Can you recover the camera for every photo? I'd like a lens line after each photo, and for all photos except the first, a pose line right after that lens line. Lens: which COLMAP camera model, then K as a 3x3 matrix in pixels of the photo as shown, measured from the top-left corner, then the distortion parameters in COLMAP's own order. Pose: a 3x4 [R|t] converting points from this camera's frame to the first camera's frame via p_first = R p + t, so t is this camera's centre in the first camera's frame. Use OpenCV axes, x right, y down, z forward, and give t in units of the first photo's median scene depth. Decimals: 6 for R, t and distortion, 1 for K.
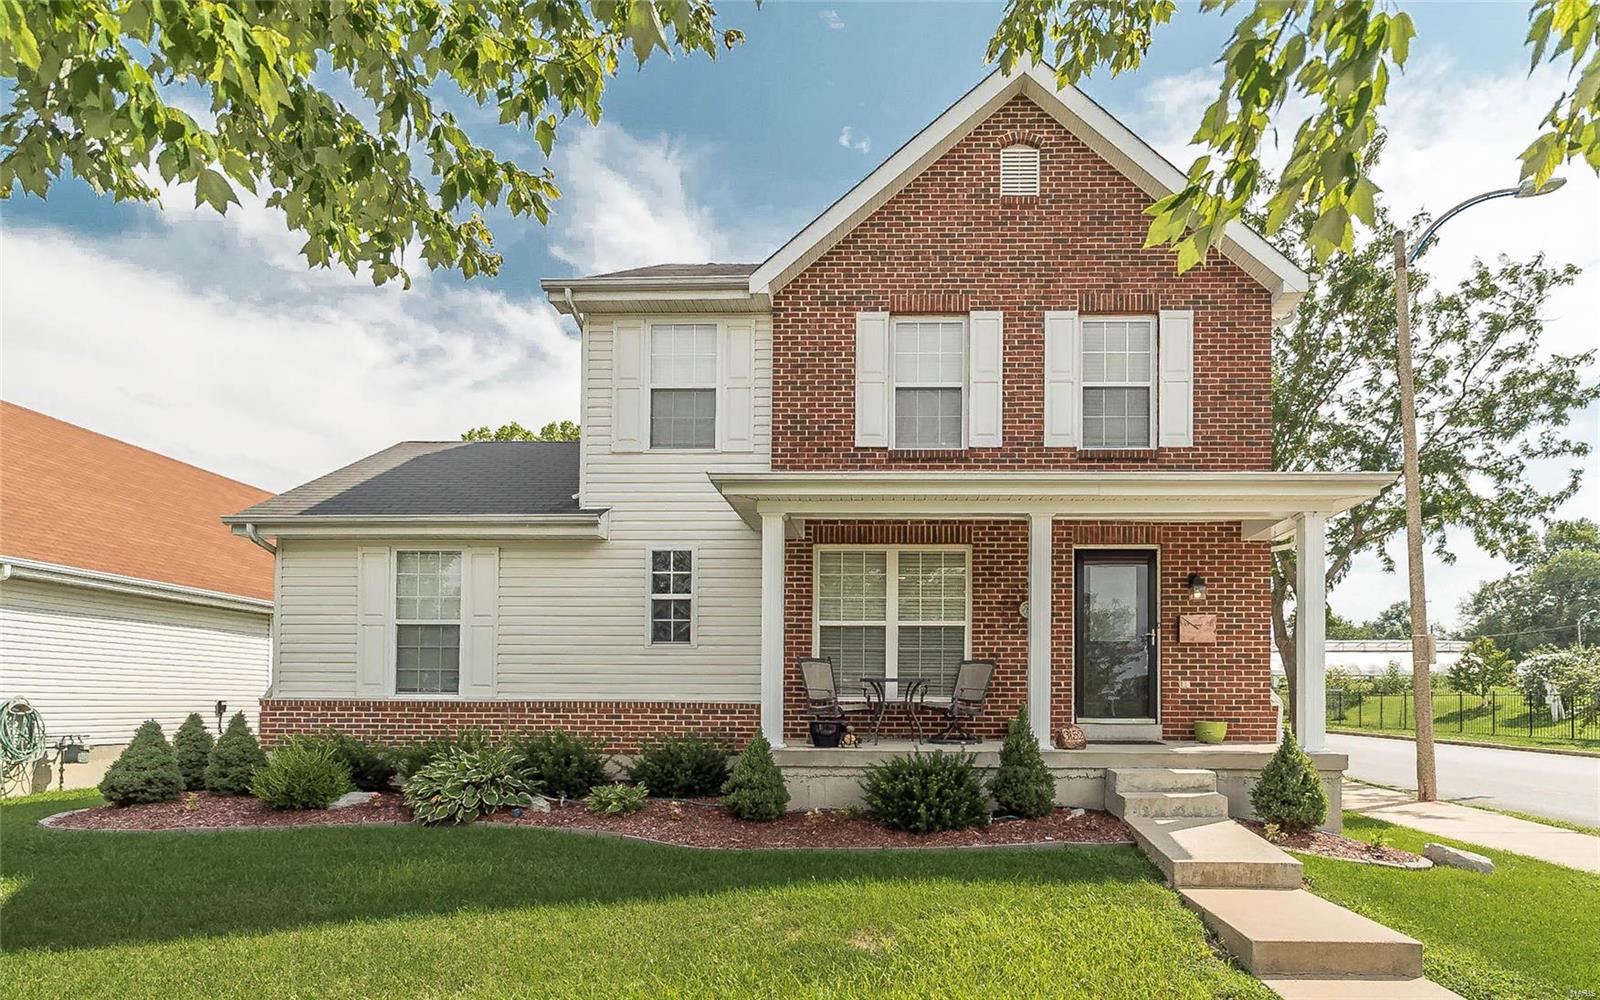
lens RADIAL K [[807.9, 0, 867.8], [0, 807.9, 697.9], [0, 0, 1]] dist [0.000265, 0.000287]
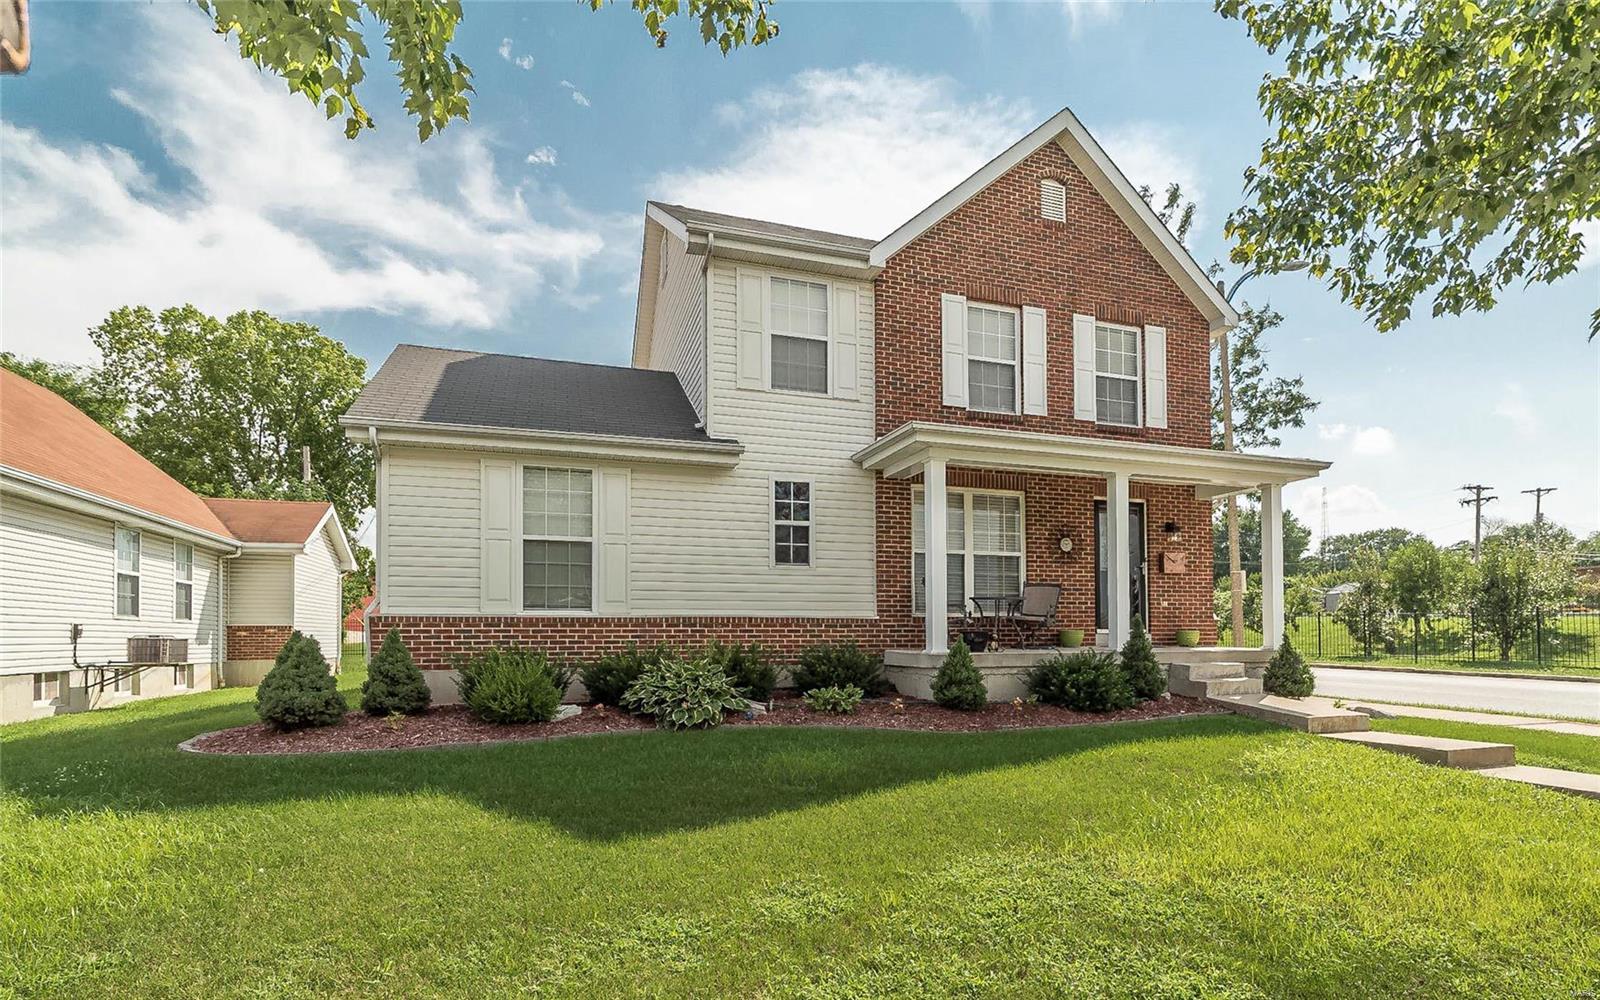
lens RADIAL K [[784.2, 0, 797.4], [0, 784.2, 623.2], [0, 0, 1]] dist [-0.000498, -0.000192]
pose [[0.938013, -0.003169, 0.346587, -0.612616], [0.004785, 0.999981, -0.003808, 0.017159], [-0.346568, 0.005231, 0.938010, -0.017128]]
